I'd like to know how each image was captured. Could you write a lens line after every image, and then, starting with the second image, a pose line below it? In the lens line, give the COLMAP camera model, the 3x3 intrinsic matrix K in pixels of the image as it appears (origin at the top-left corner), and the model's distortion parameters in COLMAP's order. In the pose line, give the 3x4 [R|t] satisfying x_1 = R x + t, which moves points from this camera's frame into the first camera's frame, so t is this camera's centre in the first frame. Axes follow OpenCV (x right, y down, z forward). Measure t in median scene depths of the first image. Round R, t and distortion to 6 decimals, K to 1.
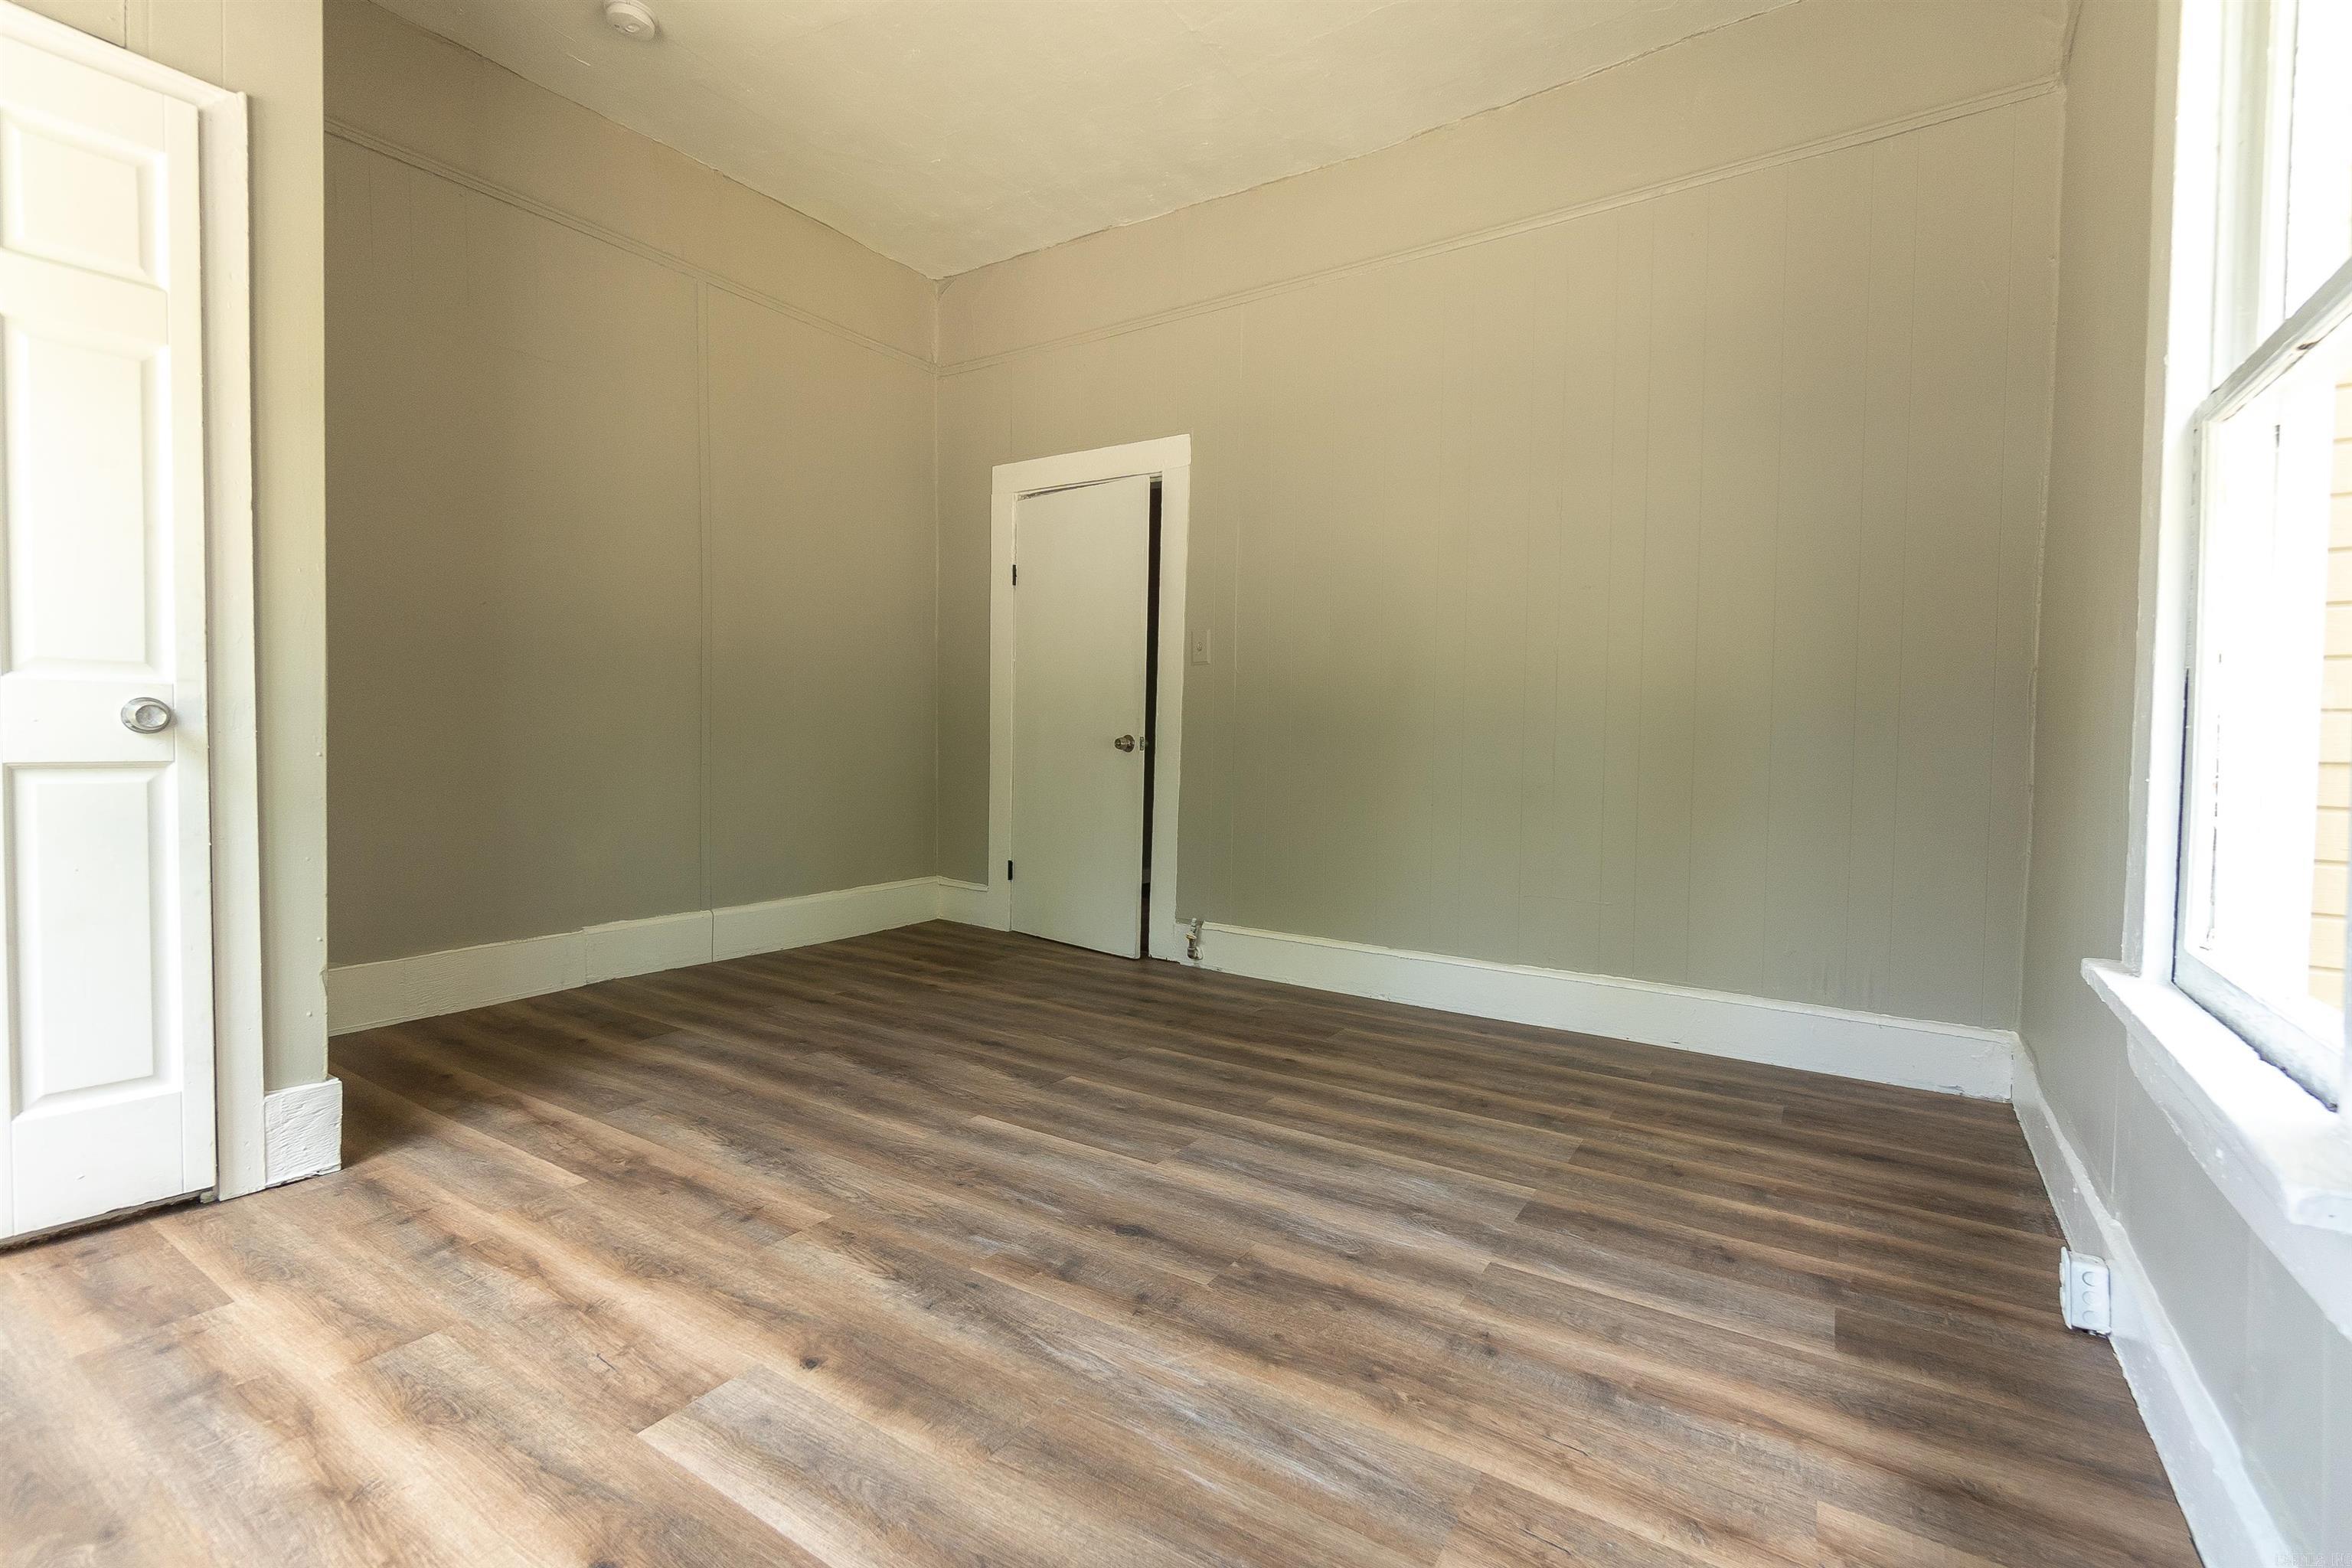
lens RADIAL K [[1041.5, 0, 1168.3], [0, 1041.5, 782.7], [0, 0, 1]] dist [-0.003720, -0.000087]
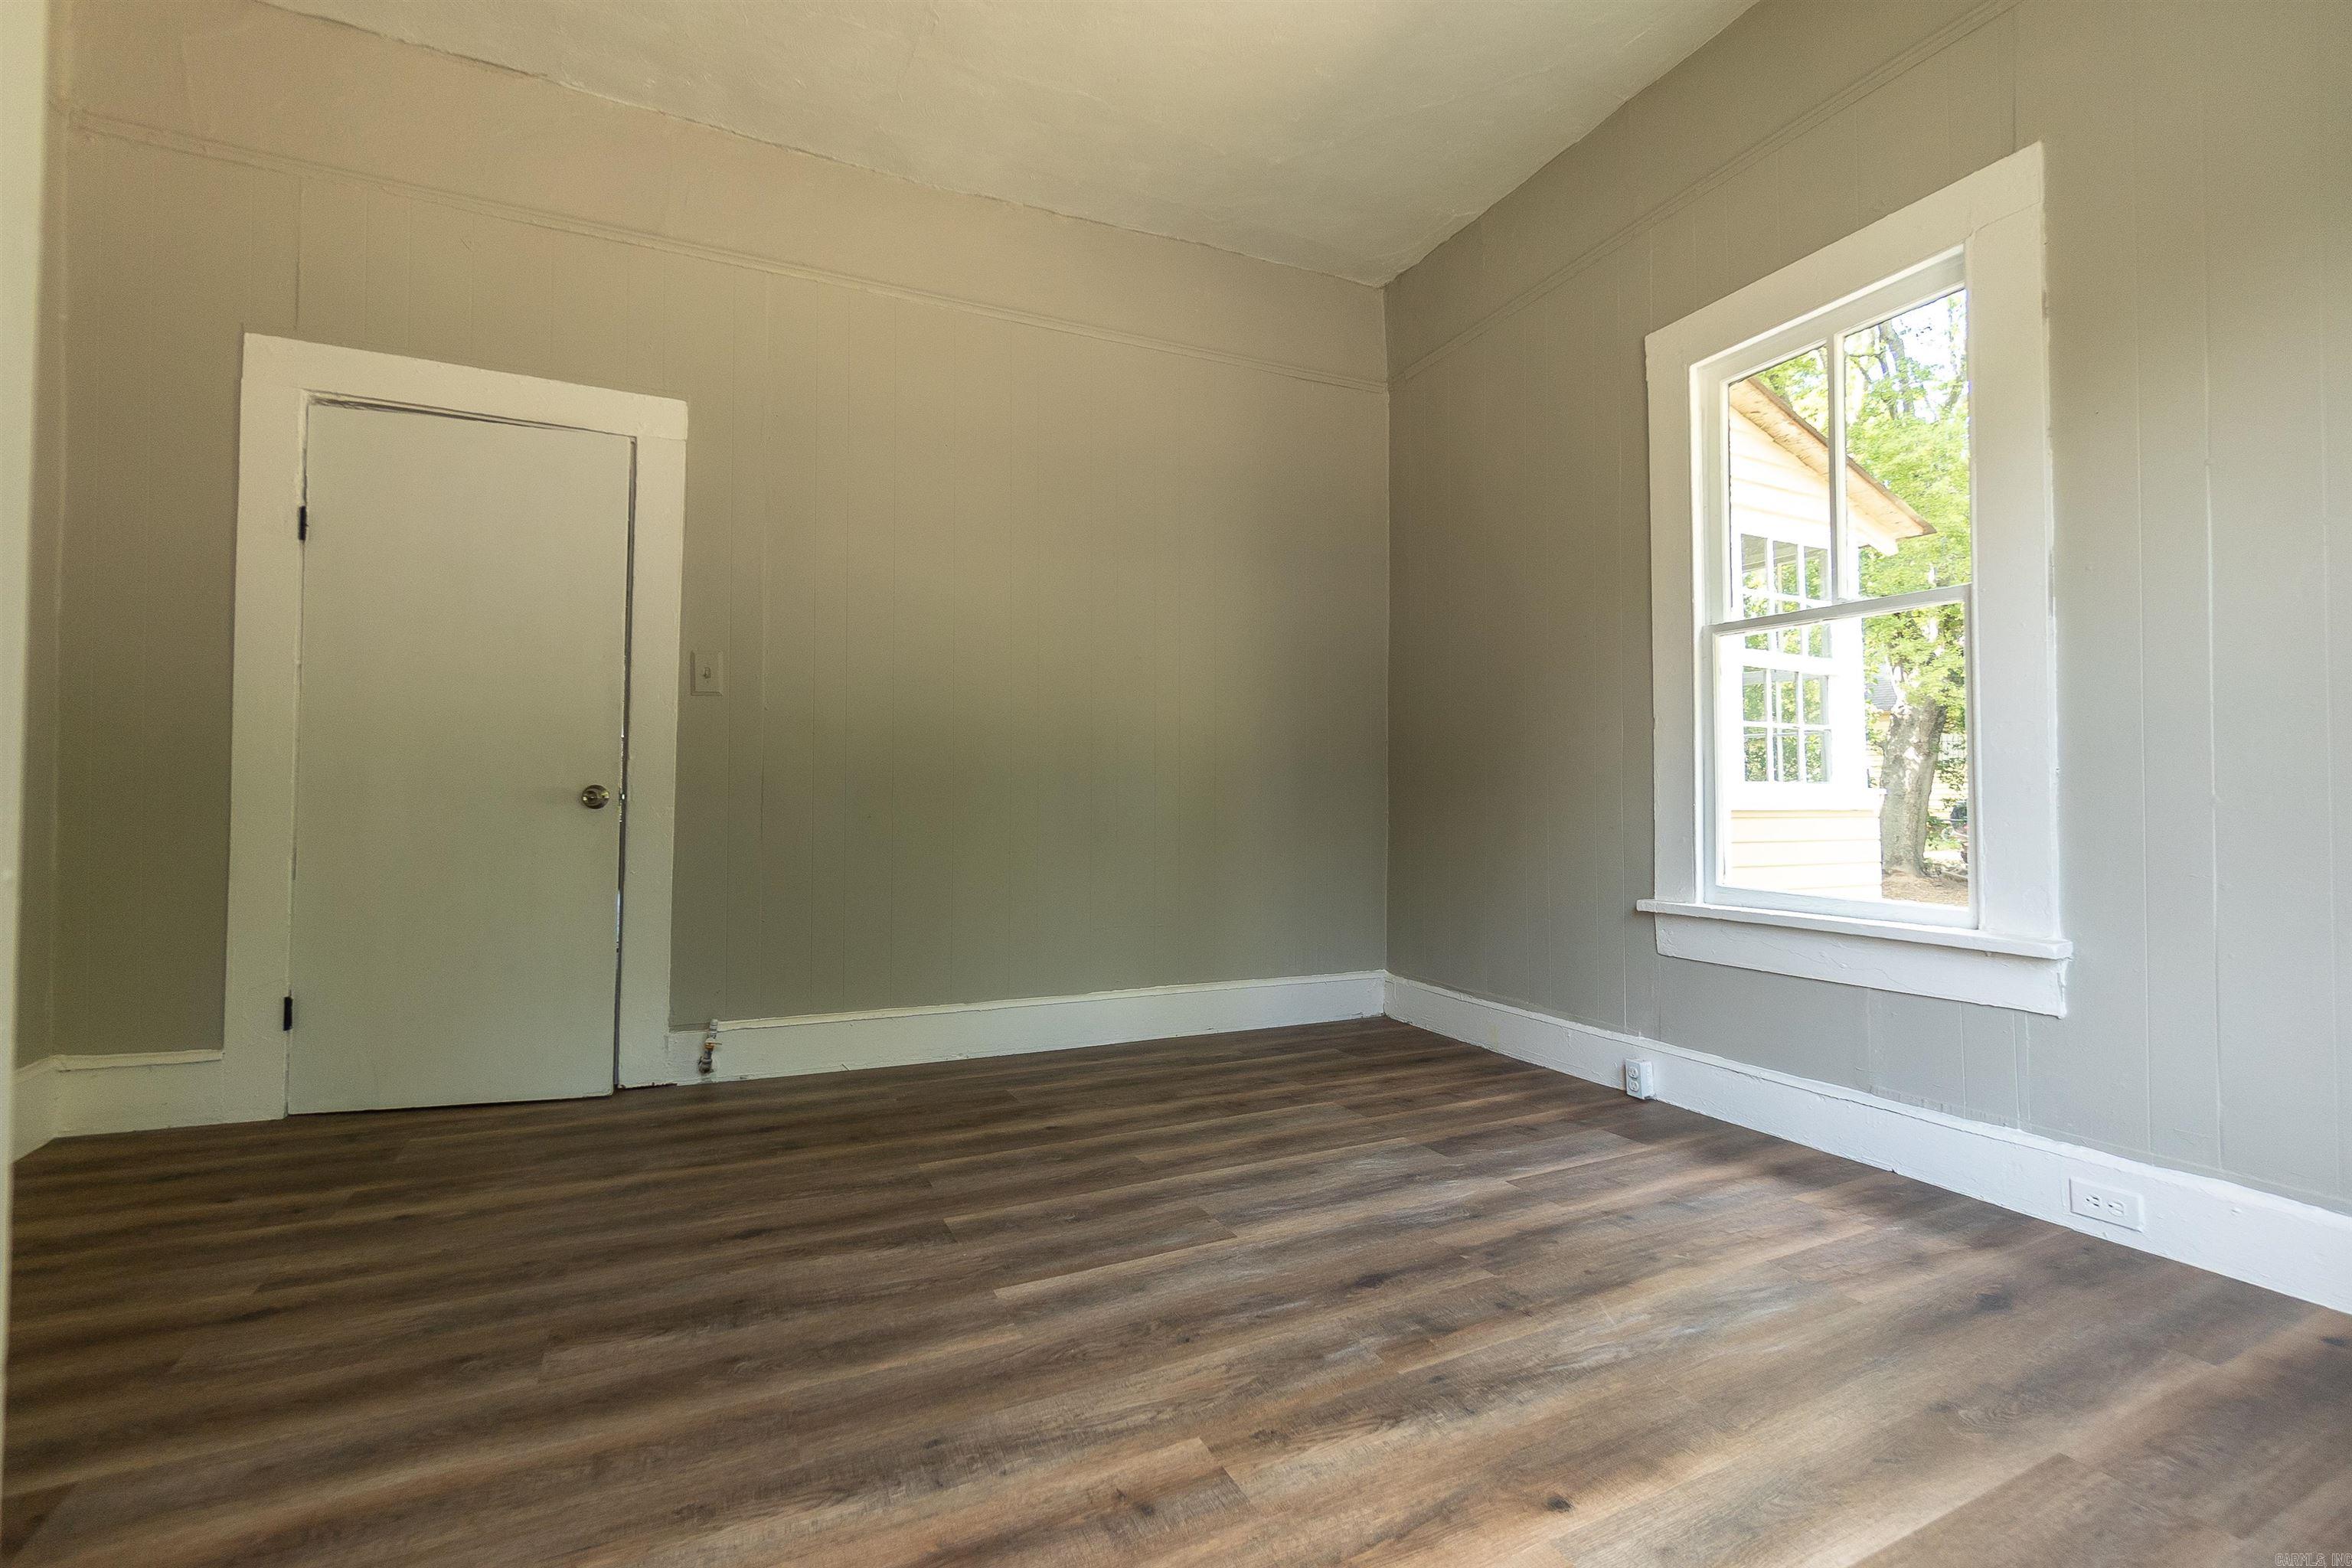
lens RADIAL K [[1041.5, 0, 1167.1], [0, 1041.5, 777.6], [0, 0, 1]] dist [-0.003720, -0.000087]
pose [[0.506094, 0.001661, 0.862477, -0.863914], [0.041193, 0.998810, -0.026095, -0.029700], [-0.861494, 0.048734, 0.505423, 0.554299]]
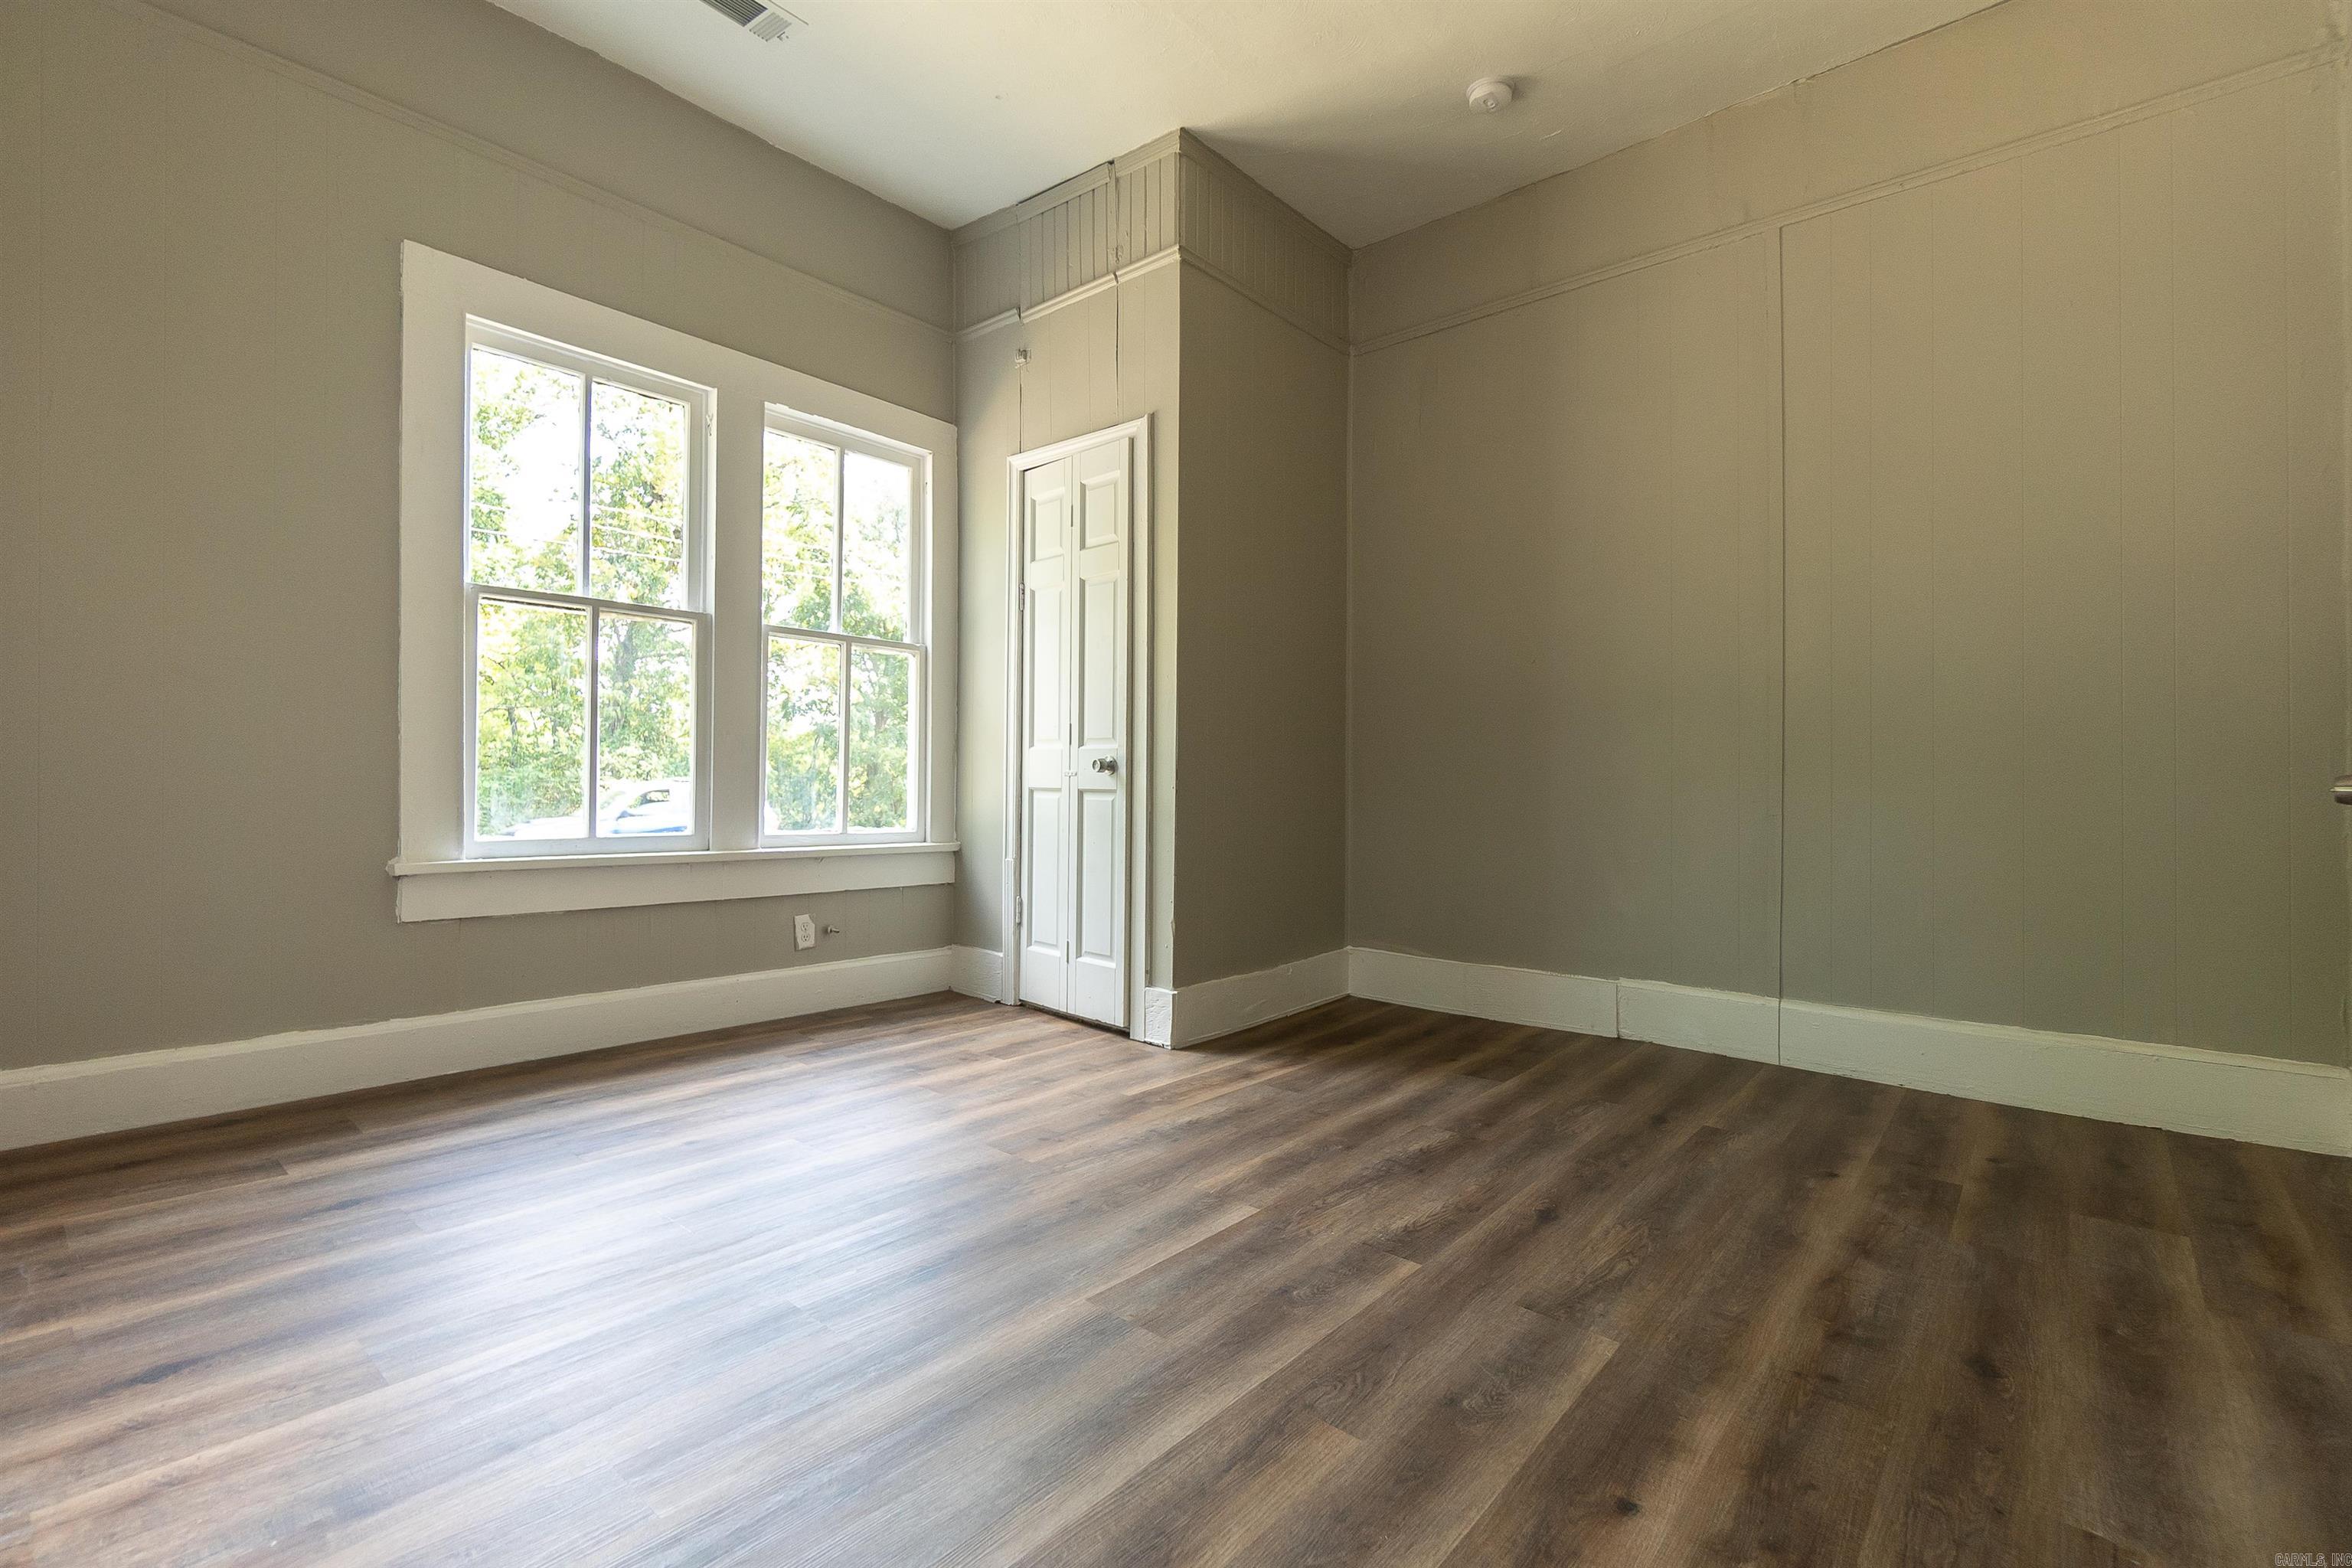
lens RADIAL K [[1041.5, 0, 1127.4], [0, 1041.5, 771.1], [0, 0, 1]] dist [-0.003720, -0.000087]
pose [[-0.154448, -0.022269, -0.987750, 0.768020], [-0.054633, 0.998409, -0.013967, -0.023341], [0.986489, 0.051807, -0.155419, 1.131962]]
